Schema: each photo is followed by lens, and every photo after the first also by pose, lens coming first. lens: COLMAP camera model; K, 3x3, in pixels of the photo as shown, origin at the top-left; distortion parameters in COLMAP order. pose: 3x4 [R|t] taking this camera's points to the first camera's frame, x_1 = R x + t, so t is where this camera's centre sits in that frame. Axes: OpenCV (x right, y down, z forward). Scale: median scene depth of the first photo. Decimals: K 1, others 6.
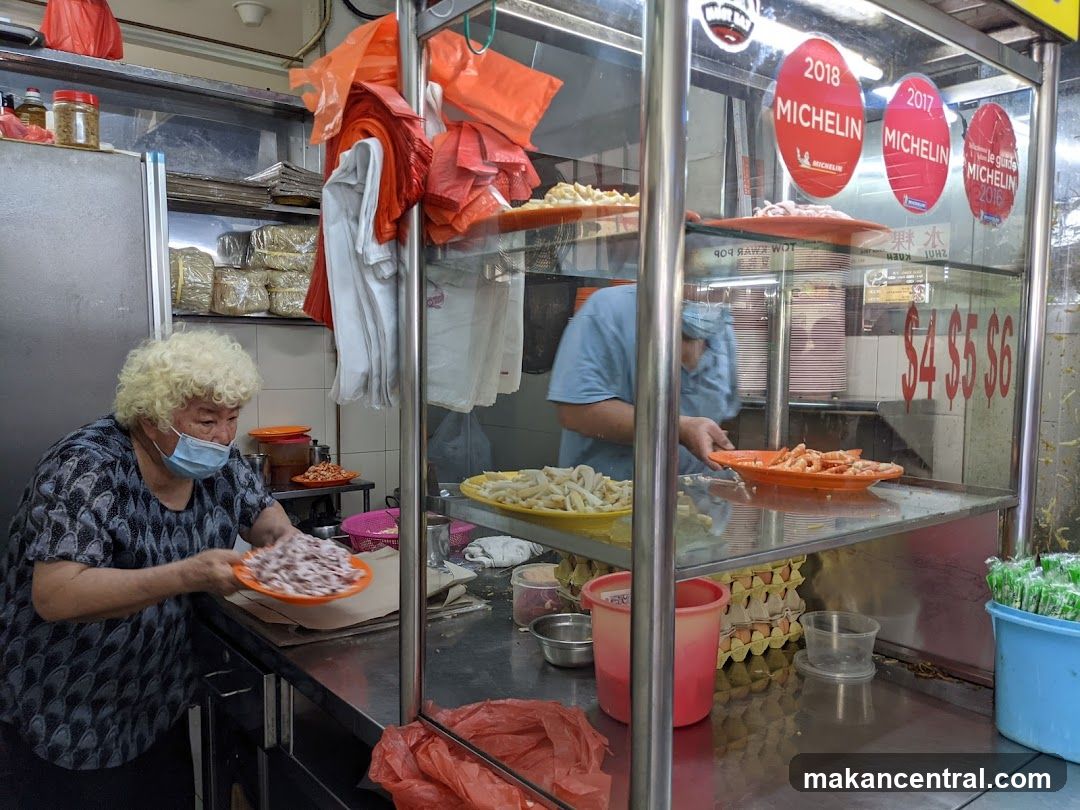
lens RADIAL K [[901.5, 0, 548.3], [0, 901.5, 429.5], [0, 0, 1]] dist [0.039078, -0.056335]
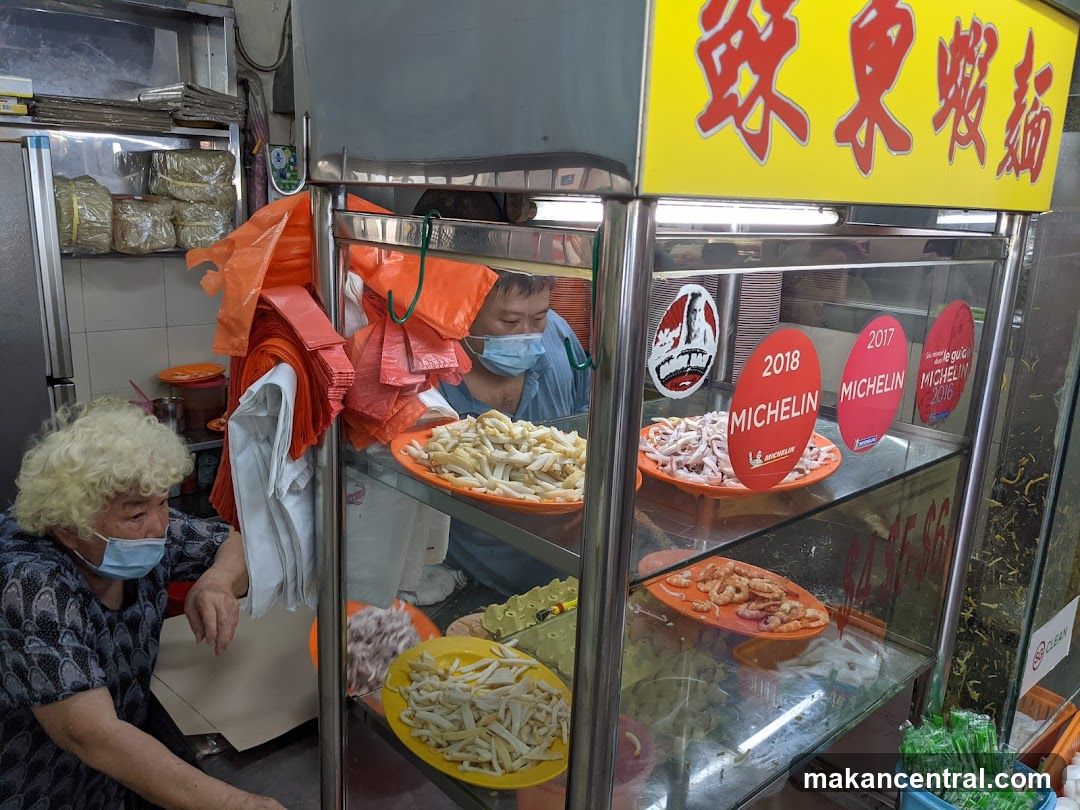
lens RADIAL K [[901.5, 0, 541.0], [0, 901.5, 430.8], [0, 0, 1]] dist [0.039078, -0.056335]
pose [[0.996958, 0.017702, 0.075905, -0.007259], [-0.030308, 0.985270, 0.168297, -0.391854], [-0.071808, -0.170085, 0.982810, 0.088463]]
